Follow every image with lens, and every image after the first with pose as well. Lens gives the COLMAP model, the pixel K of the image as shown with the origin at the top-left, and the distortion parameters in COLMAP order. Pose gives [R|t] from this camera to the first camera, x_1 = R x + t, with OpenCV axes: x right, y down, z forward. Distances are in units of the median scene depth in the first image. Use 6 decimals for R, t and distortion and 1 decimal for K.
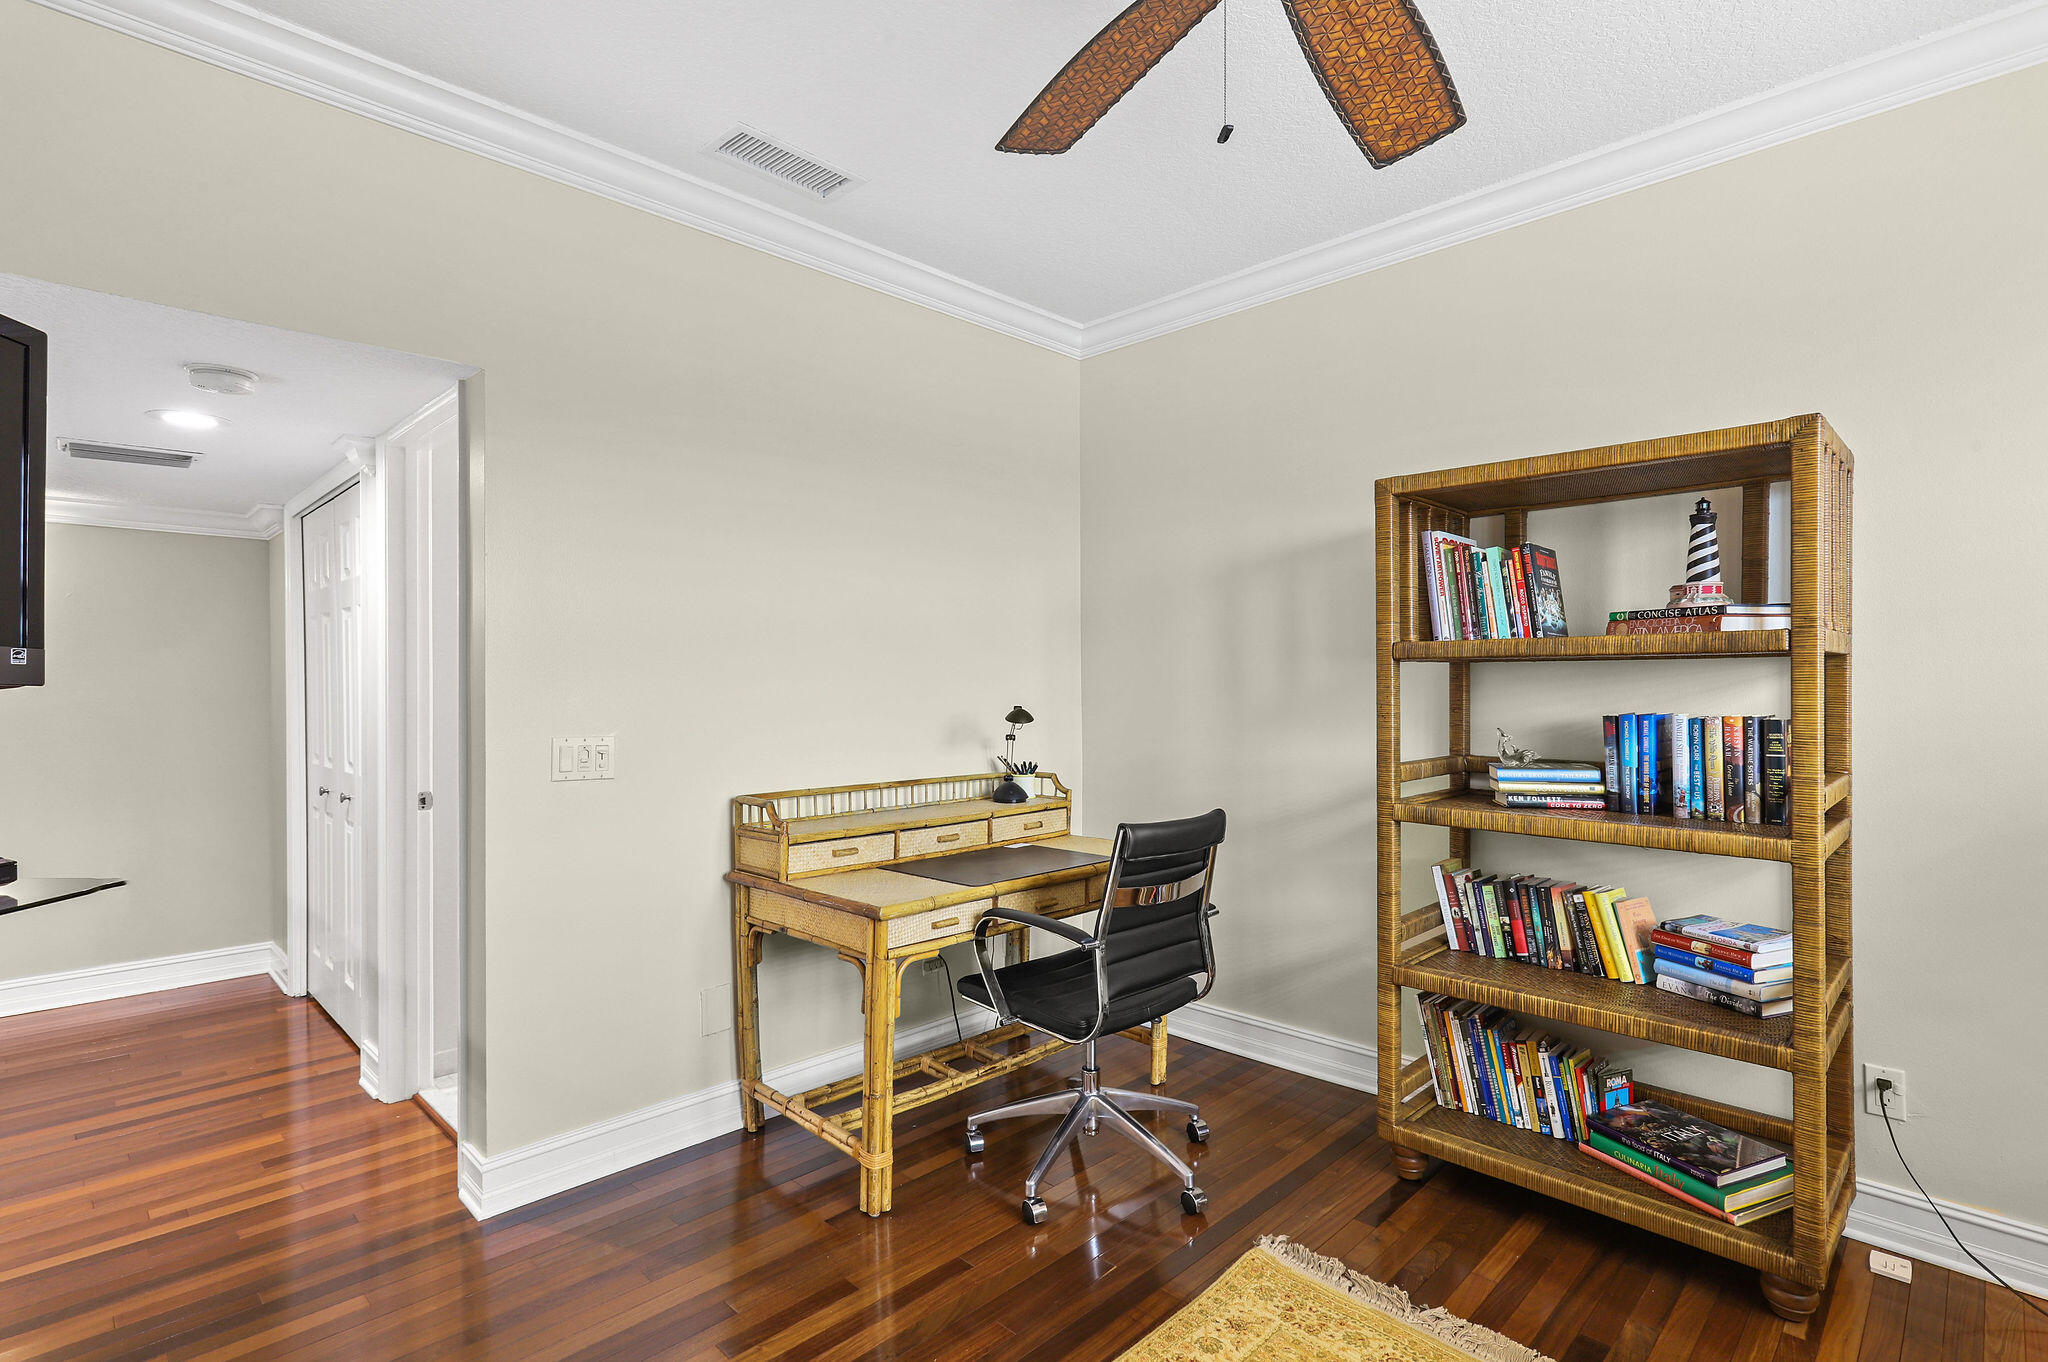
lens RADIAL K [[987.8, 0, 1024.0], [0, 987.8, 681.0], [0, 0, 1]] dist [0.024986, 0.000180]
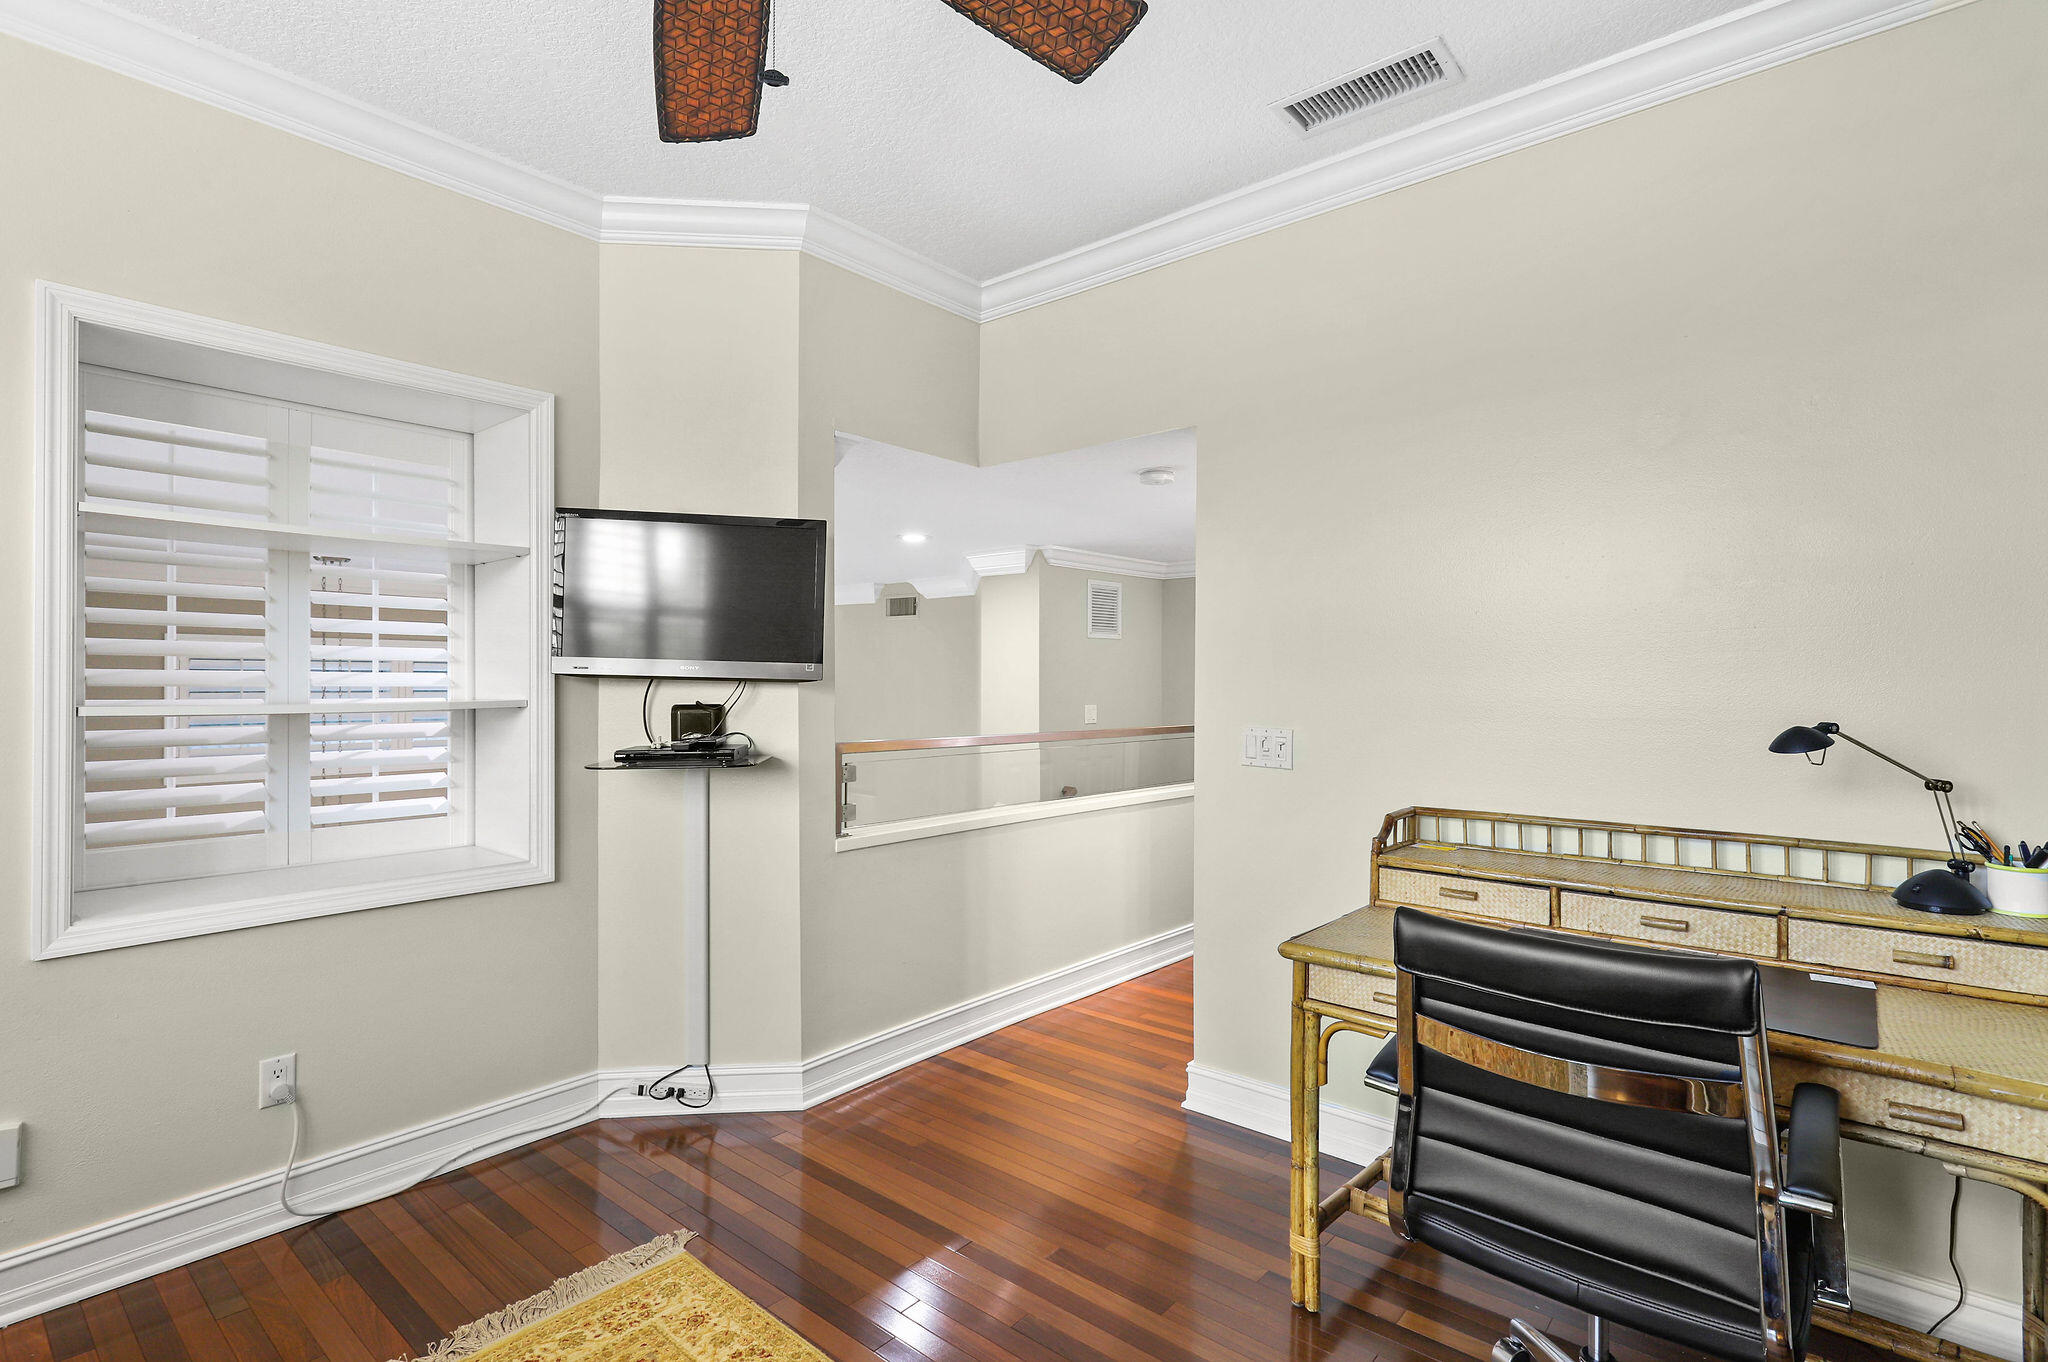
lens RADIAL K [[987.8, 0, 1024.0], [0, 987.8, 681.0], [0, 0, 1]] dist [0.024986, 0.000180]
pose [[0.078251, -0.002638, -0.996930, 0.611113], [0.002976, 0.999993, -0.002412, 0.004581], [0.996929, -0.002779, 0.078258, 0.625589]]
